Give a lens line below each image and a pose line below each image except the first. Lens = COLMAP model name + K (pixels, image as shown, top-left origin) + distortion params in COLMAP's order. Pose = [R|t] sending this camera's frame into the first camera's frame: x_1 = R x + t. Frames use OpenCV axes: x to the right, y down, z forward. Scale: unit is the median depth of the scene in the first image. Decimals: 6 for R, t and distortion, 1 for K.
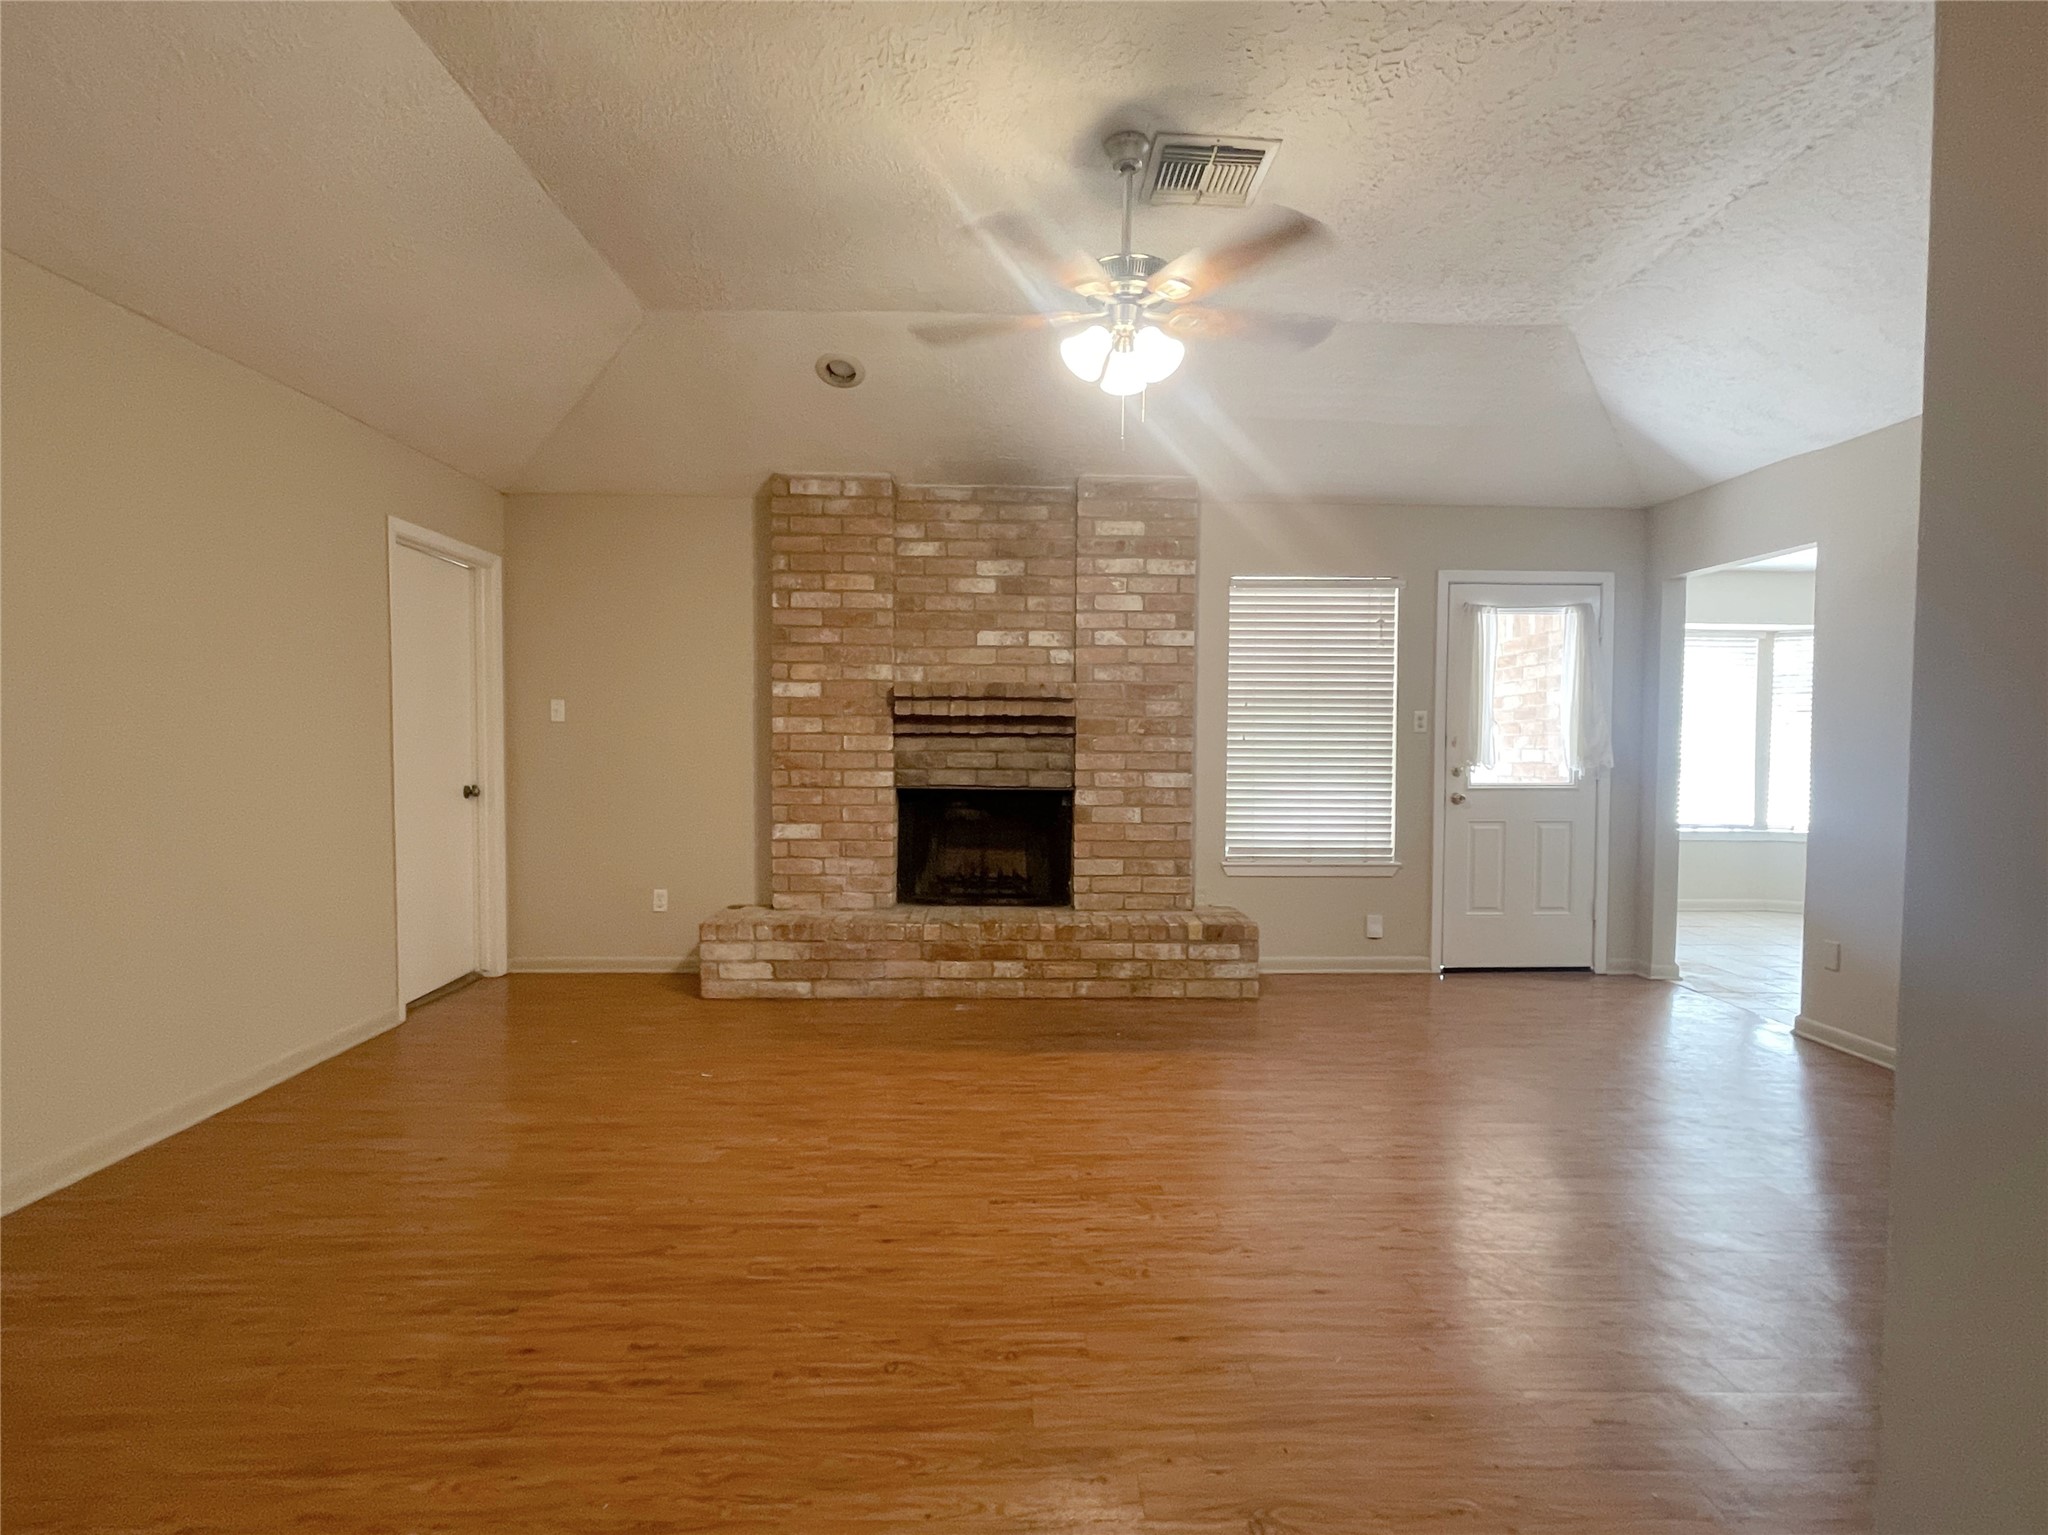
lens RADIAL K [[982.6, 0, 1031.4], [0, 982.6, 769.9], [0, 0, 1]] dist [0.000183, -0.001657]
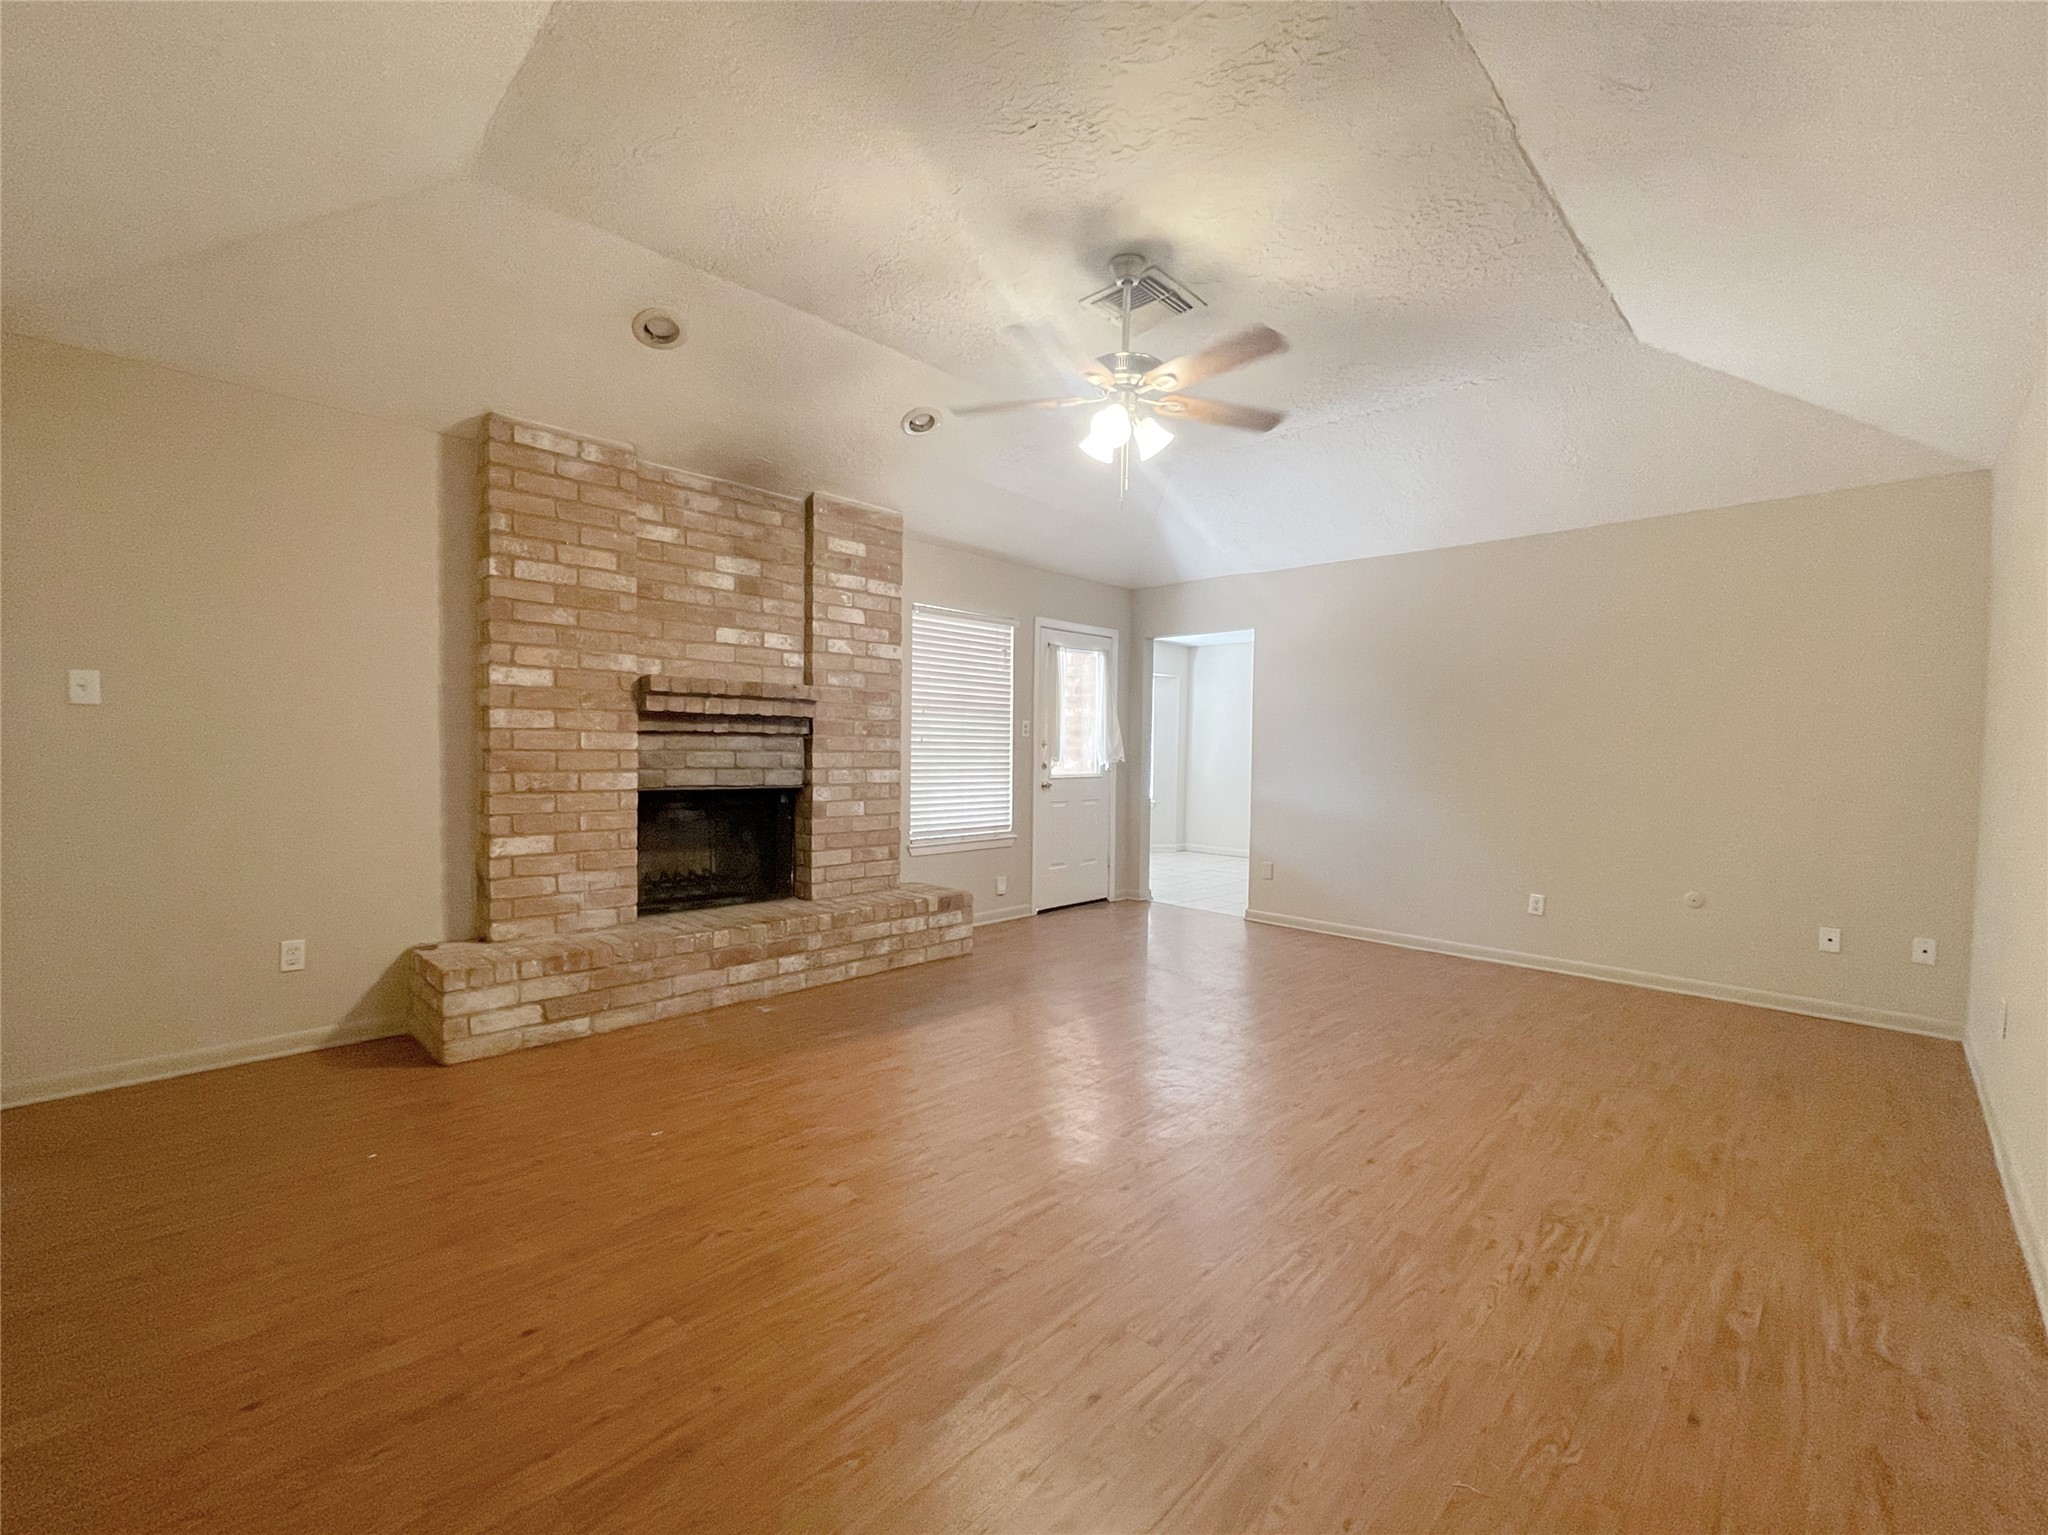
lens RADIAL K [[851.2, 0, 1023.7], [0, 851.2, 768.4], [0, 0, 1]] dist [-0.004440, -0.000209]
pose [[0.726900, -0.013263, 0.686616, -0.425885], [0.011751, 0.999907, 0.006874, -0.003374], [-0.686643, 0.003072, 0.726988, 0.178402]]
